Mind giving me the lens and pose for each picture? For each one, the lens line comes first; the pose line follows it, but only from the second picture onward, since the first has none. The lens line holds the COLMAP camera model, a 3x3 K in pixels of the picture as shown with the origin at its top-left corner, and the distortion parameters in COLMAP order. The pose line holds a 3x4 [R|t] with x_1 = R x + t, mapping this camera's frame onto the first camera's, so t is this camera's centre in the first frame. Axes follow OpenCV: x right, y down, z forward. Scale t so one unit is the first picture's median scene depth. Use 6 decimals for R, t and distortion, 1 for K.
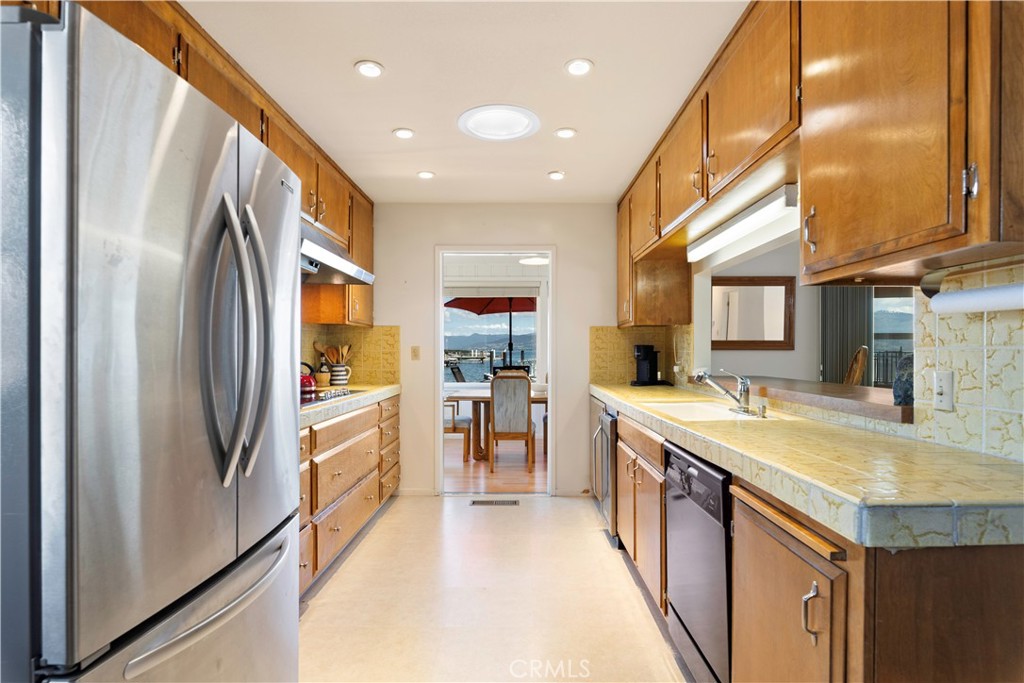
lens RADIAL K [[547.4, 0, 512.0], [0, 547.4, 341.5], [0, 0, 1]] dist [0.004361, -0.000029]
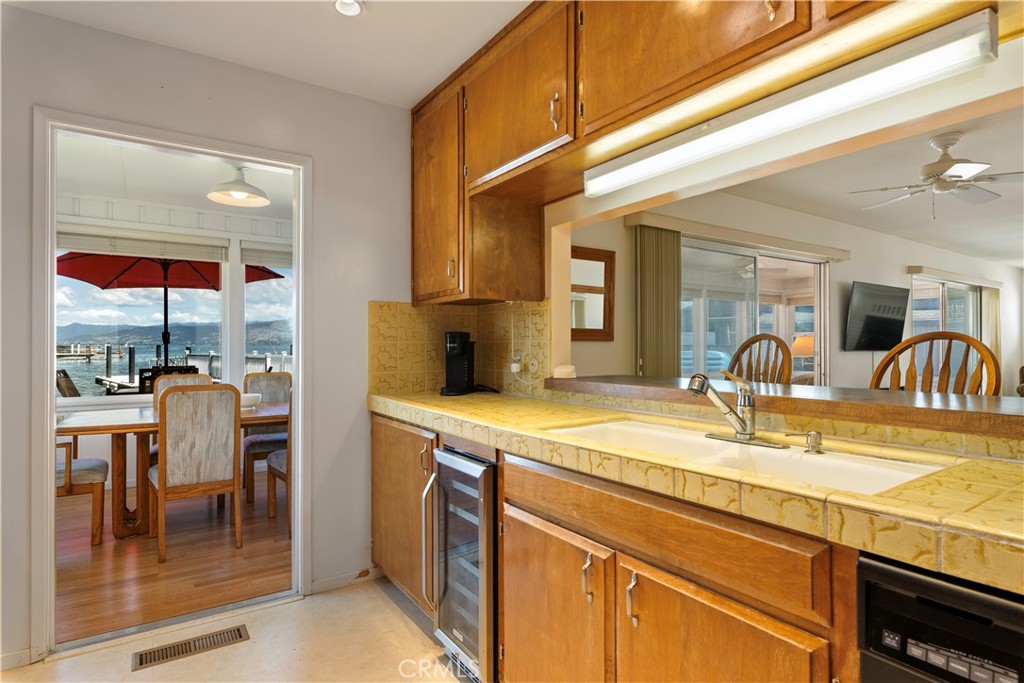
lens RADIAL K [[547.4, 0, 512.0], [0, 547.4, 341.5], [0, 0, 1]] dist [0.004361, -0.000029]
pose [[0.819684, 0.004052, 0.572801, -0.077825], [-0.008885, 0.999945, 0.005640, 0.012918], [-0.572746, -0.009712, 0.819675, 0.412794]]
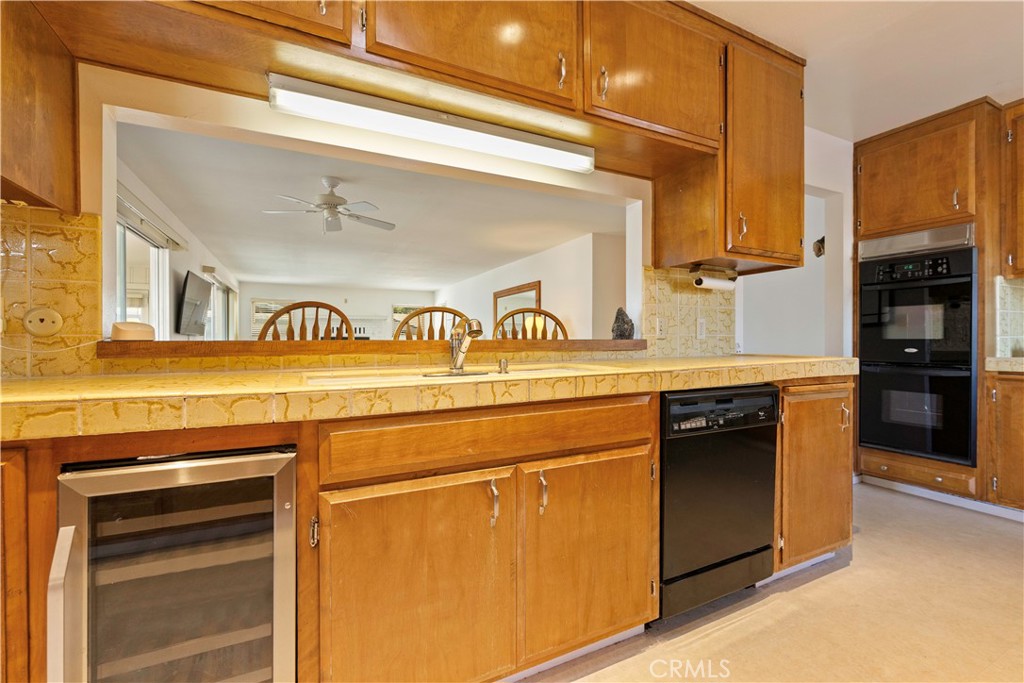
lens RADIAL K [[442.3, 0, 512.0], [0, 442.3, 341.5], [0, 0, 1]] dist [0.000224, -0.000139]
pose [[-0.468324, 0.002836, 0.883552, -0.103455], [-0.011461, 0.999891, -0.009284, 0.055271], [-0.883483, -0.014474, -0.468240, 0.766620]]
